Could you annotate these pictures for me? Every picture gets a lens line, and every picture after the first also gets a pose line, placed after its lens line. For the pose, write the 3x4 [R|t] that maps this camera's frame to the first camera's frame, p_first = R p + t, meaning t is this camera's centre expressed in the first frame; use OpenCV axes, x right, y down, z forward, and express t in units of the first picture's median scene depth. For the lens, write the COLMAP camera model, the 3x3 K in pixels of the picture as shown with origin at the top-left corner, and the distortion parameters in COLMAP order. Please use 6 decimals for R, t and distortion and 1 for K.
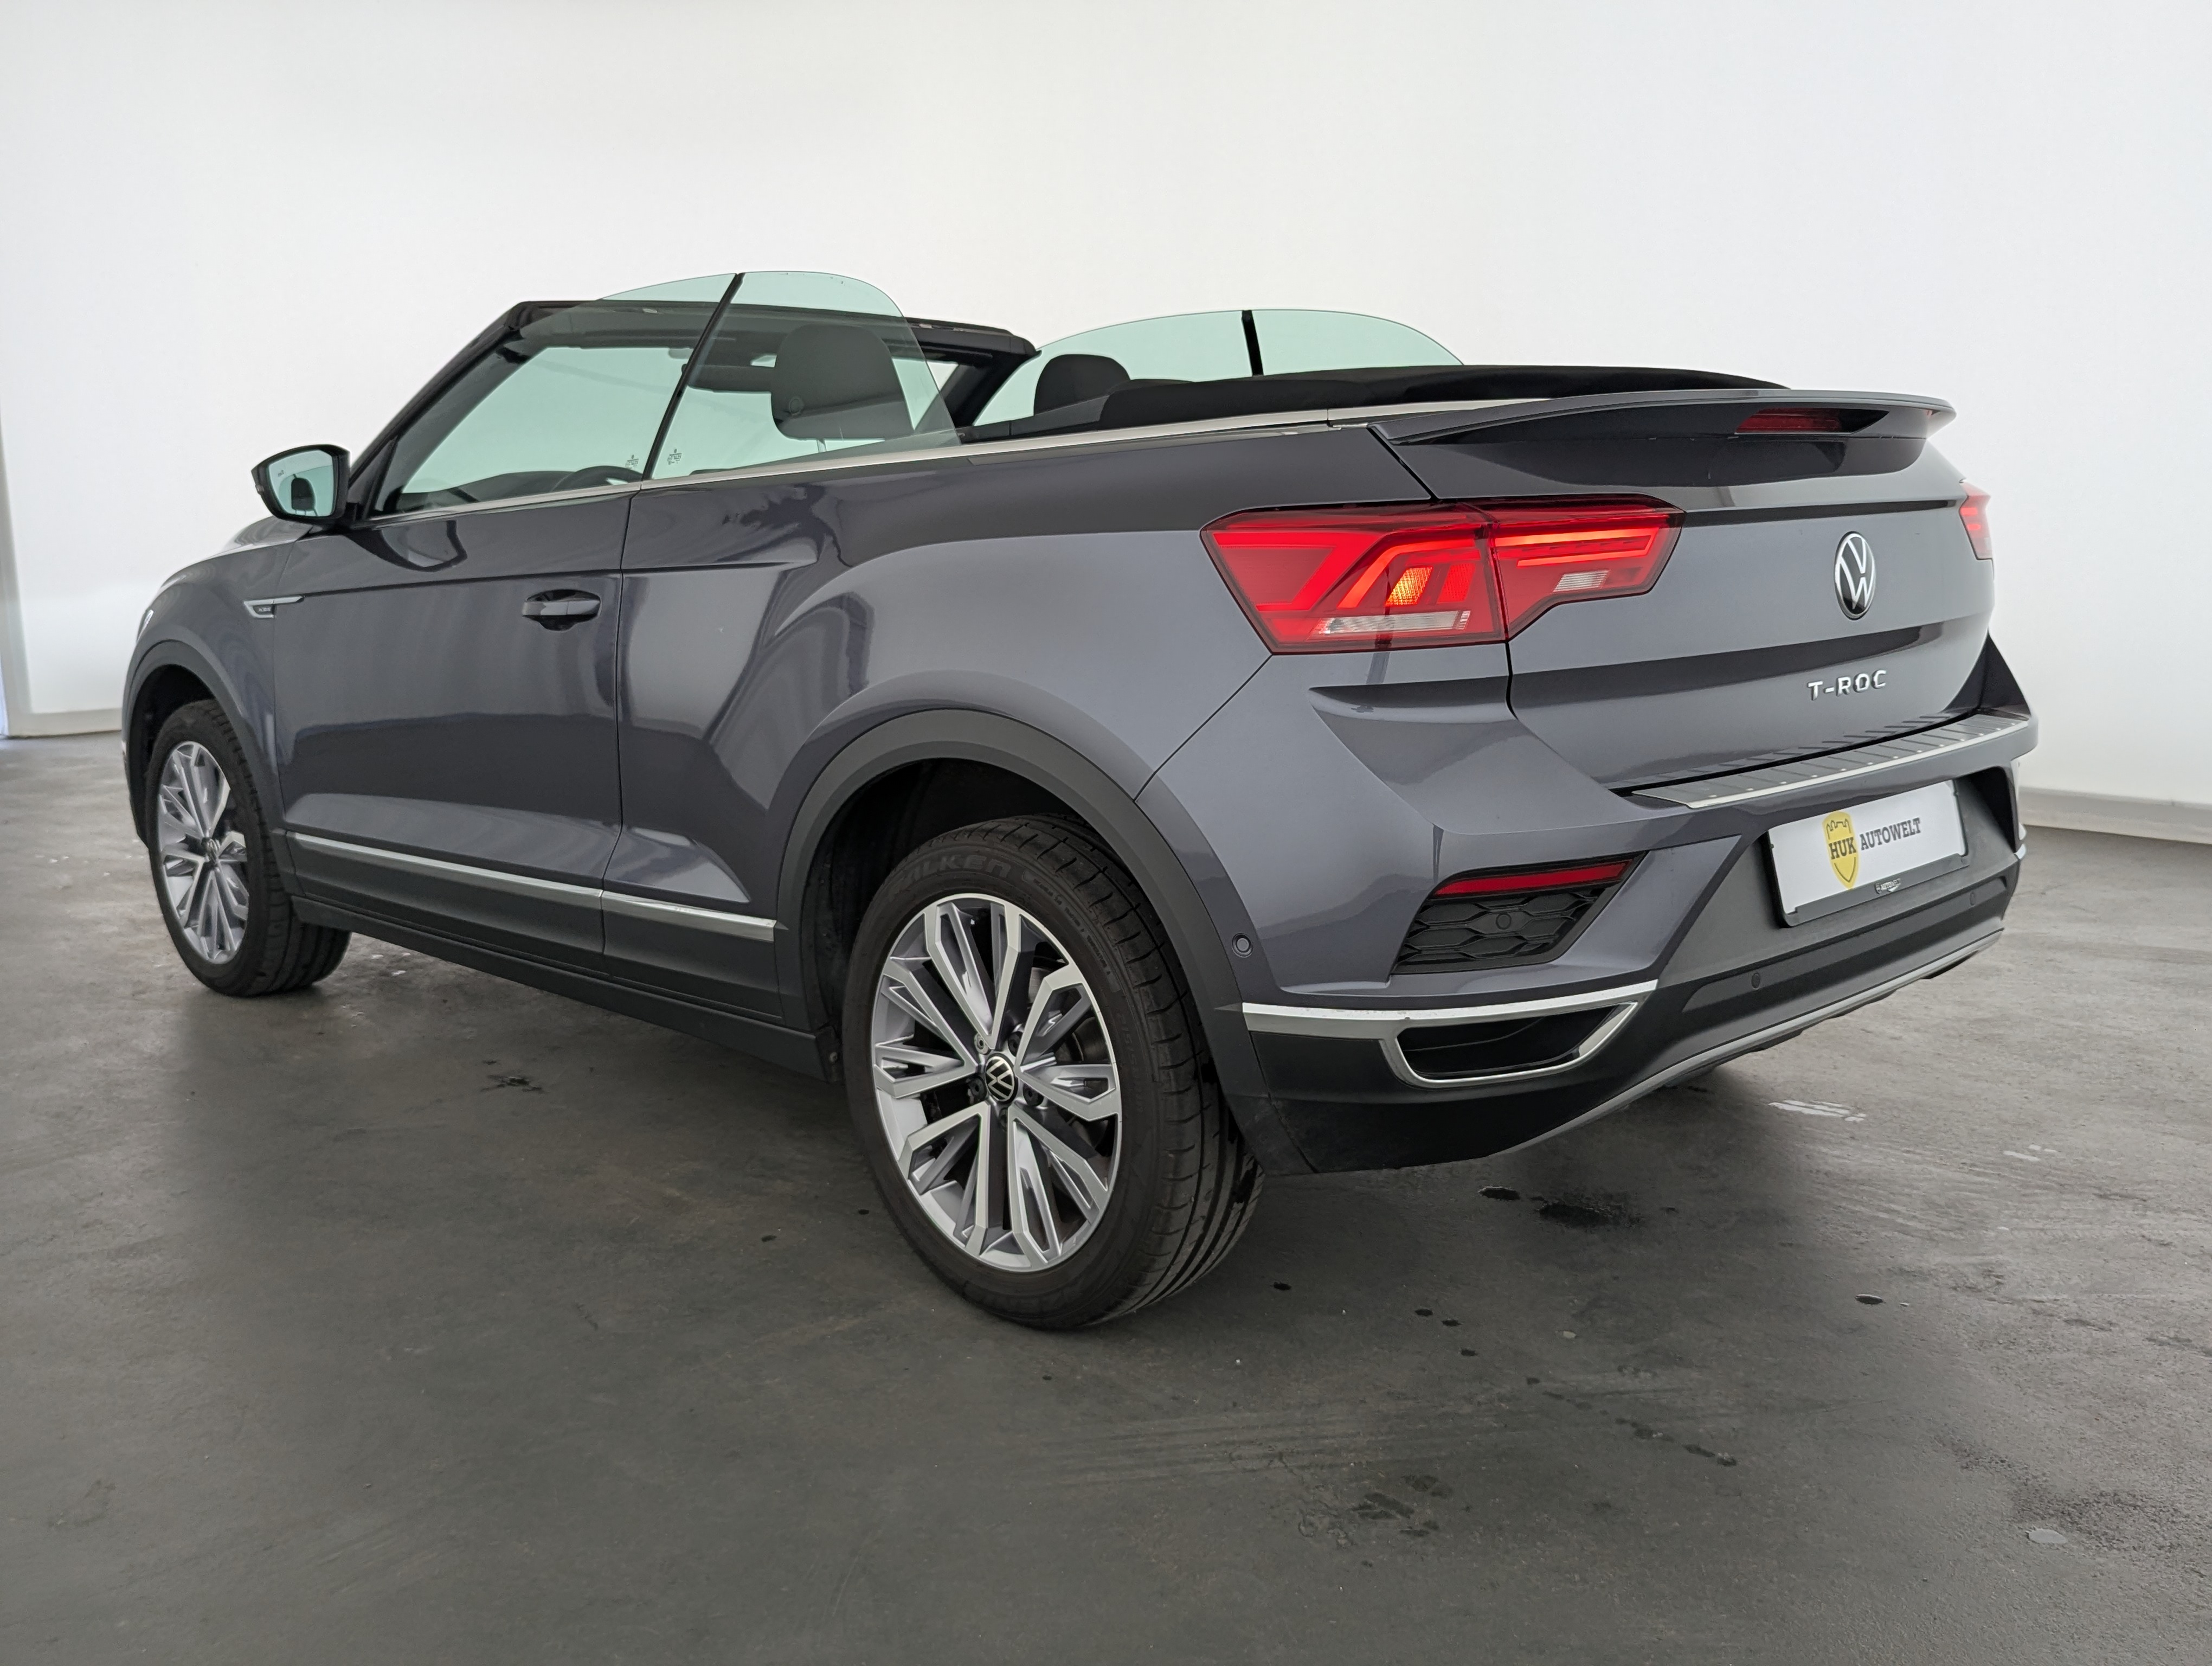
lens RADIAL K [[2032.2, 0, 1106.0], [0, 2032.2, 833.0], [0, 0, 1]] dist [0.053066, -0.114259]
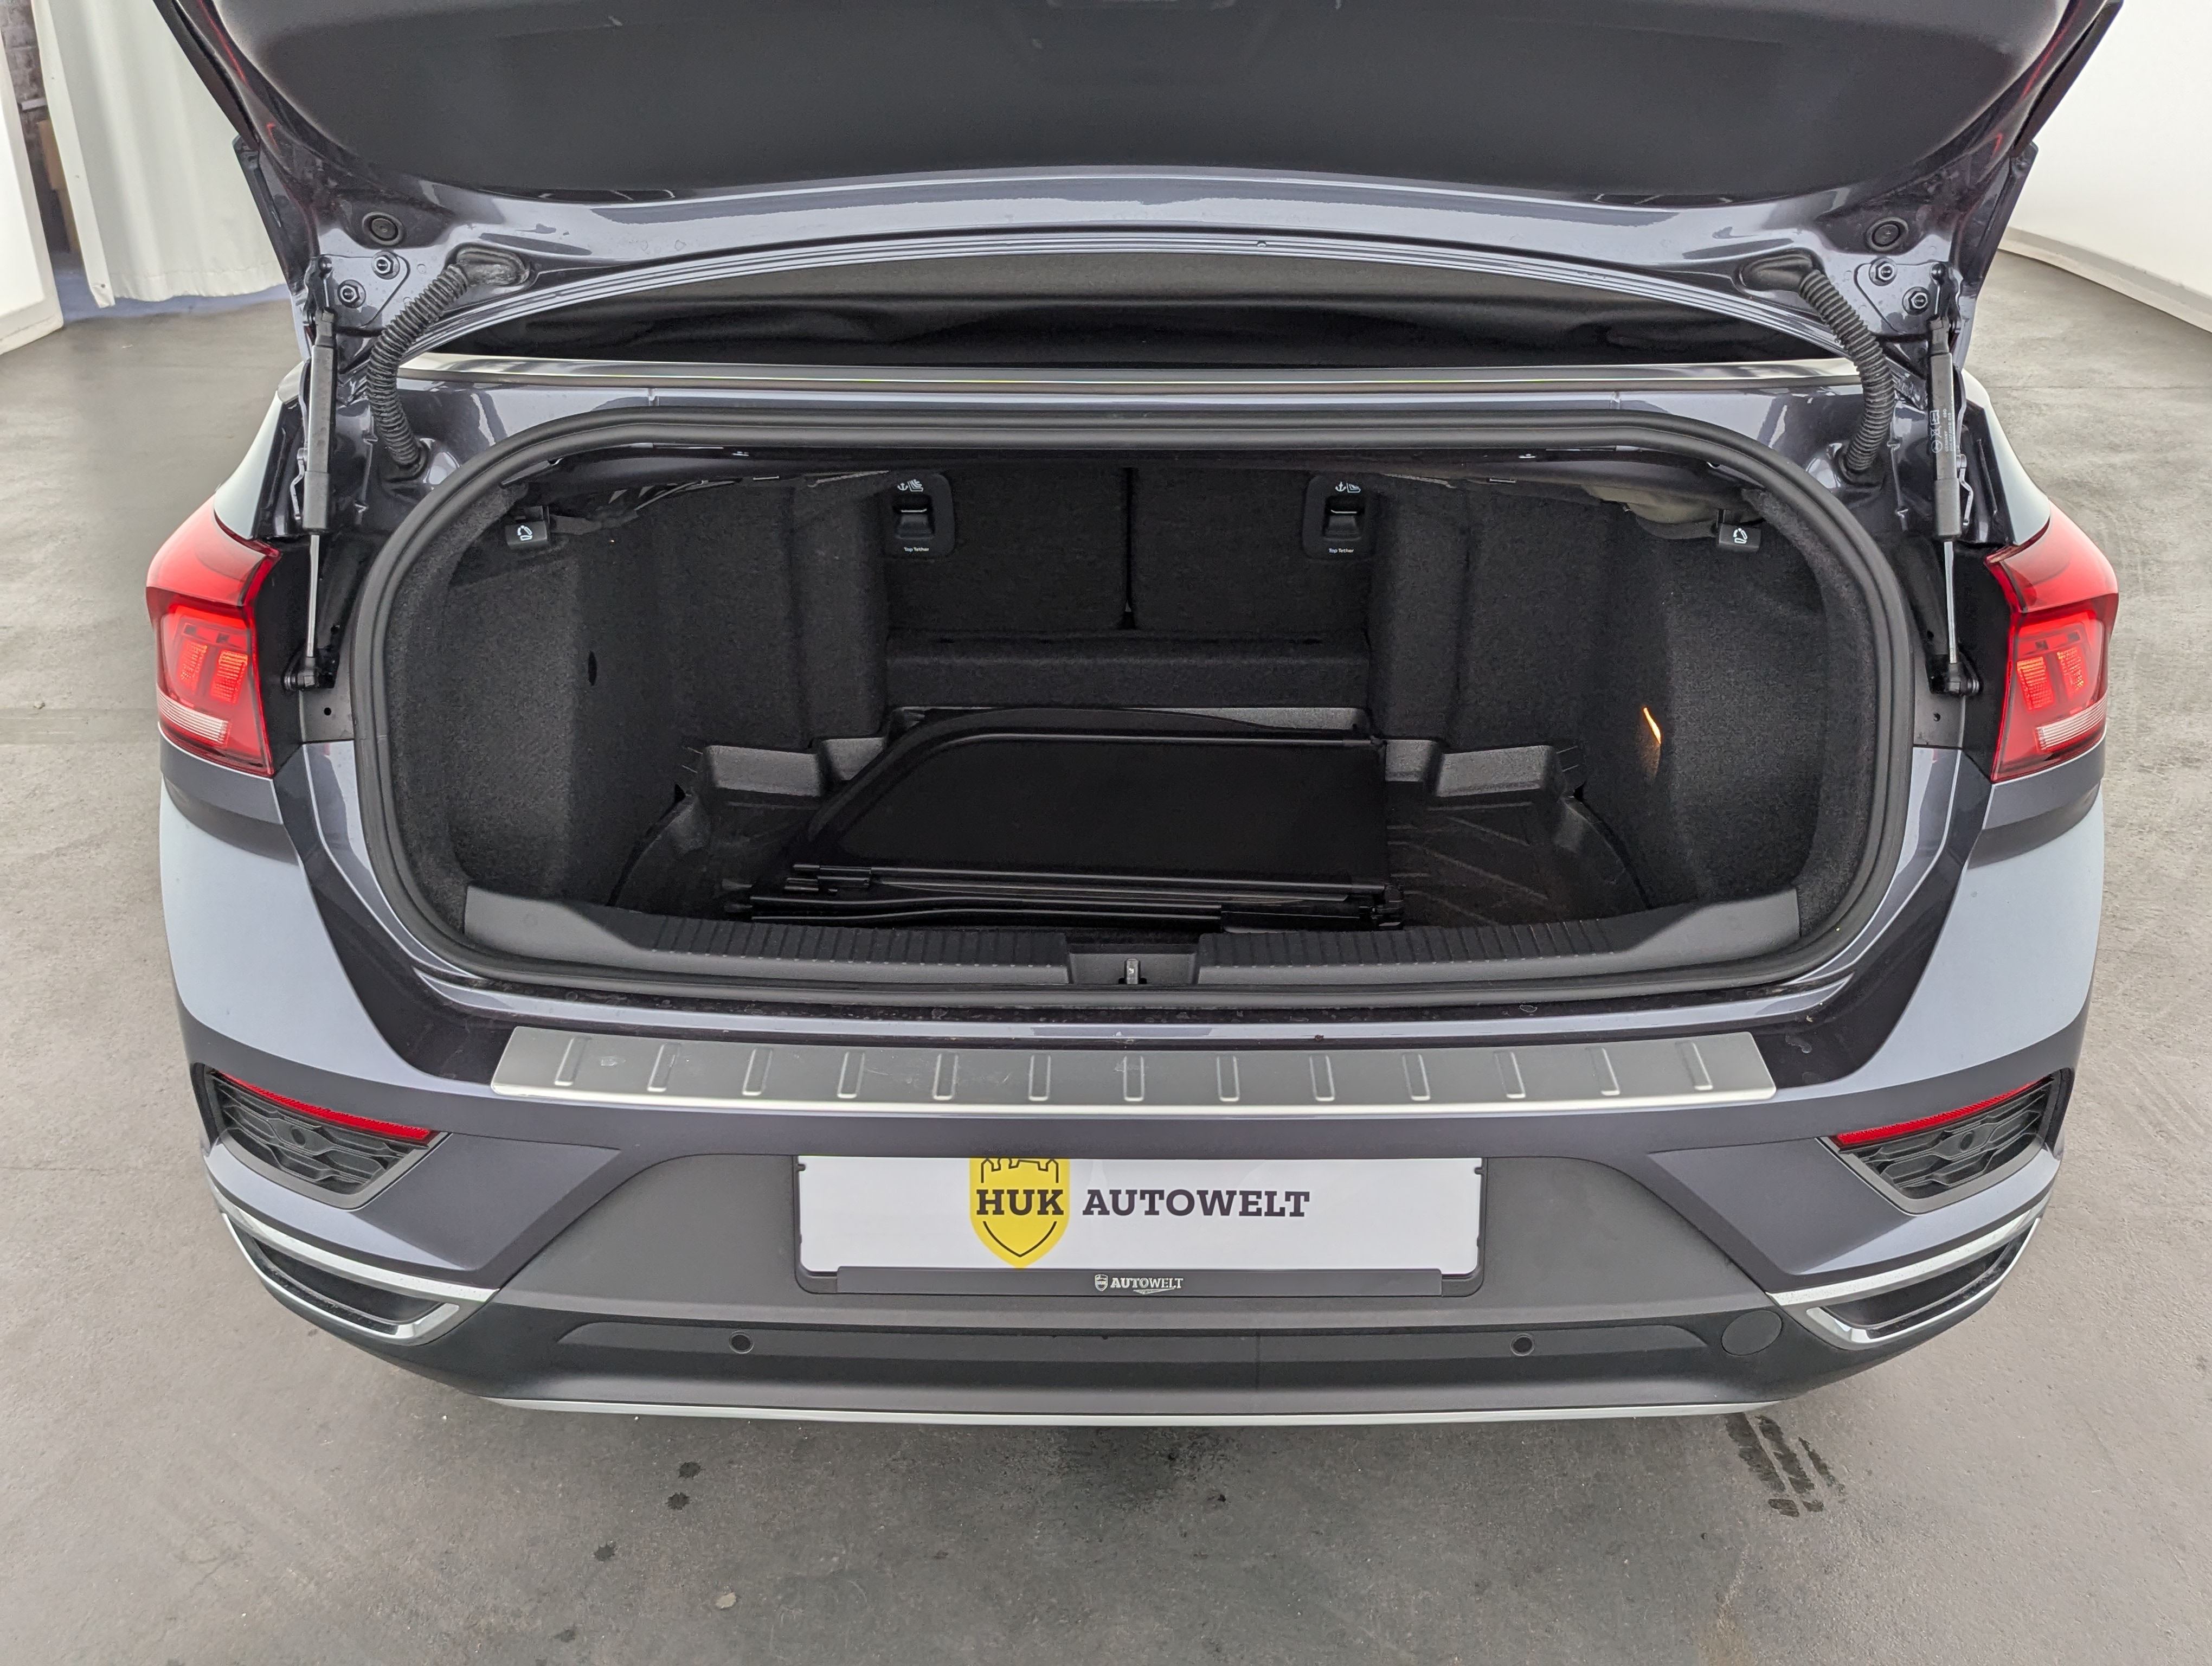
lens RADIAL K [[1990.0, 0, 1145.2], [0, 1990.0, 837.8], [0, 0, 1]] dist [0.044828, -0.026989]
pose [[0.713247, 0.328291, -0.619277, 0.746190], [-0.140235, 0.932503, 0.332824, -0.305734], [0.686740, -0.150541, 0.711143, 0.651492]]
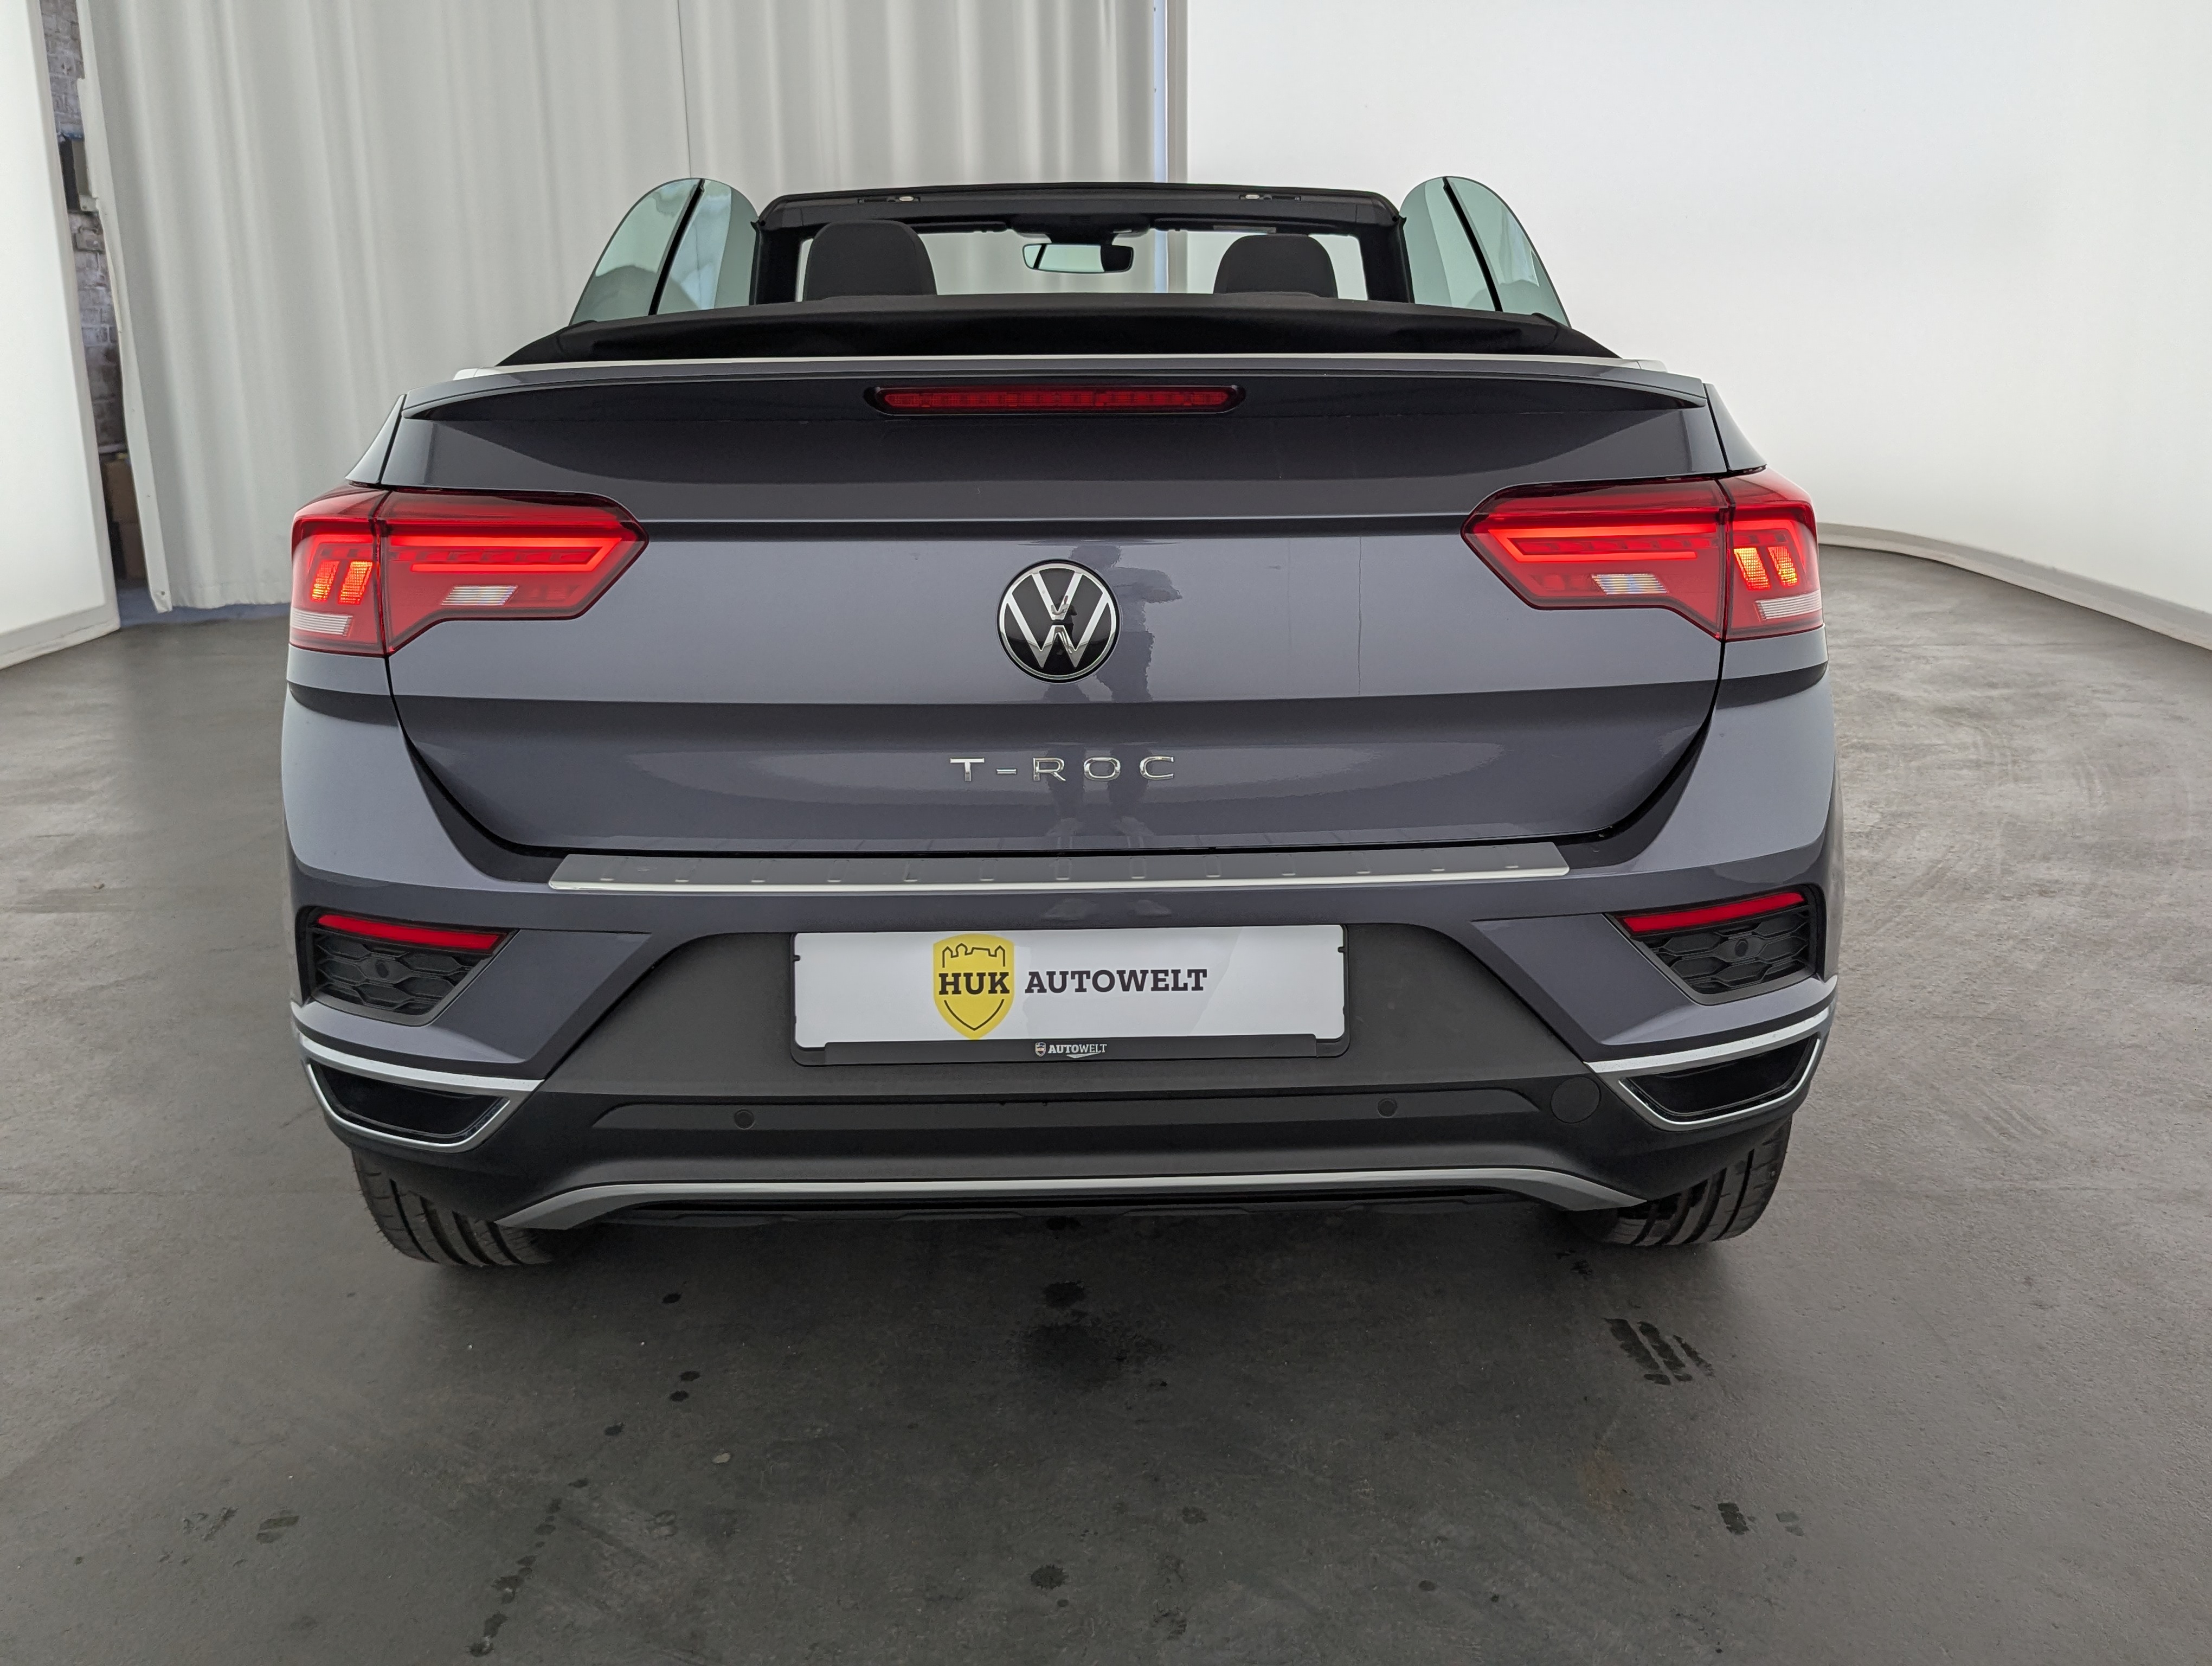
lens RADIAL K [[1988.1, 0, 1182.5], [0, 1988.1, 799.0], [0, 0, 1]] dist [0.059429, -0.063706]
pose [[0.731427, 0.181687, -0.657270, 0.919791], [-0.125140, 0.983247, 0.132537, -0.171653], [0.670339, -0.014691, 0.741910, 0.535559]]
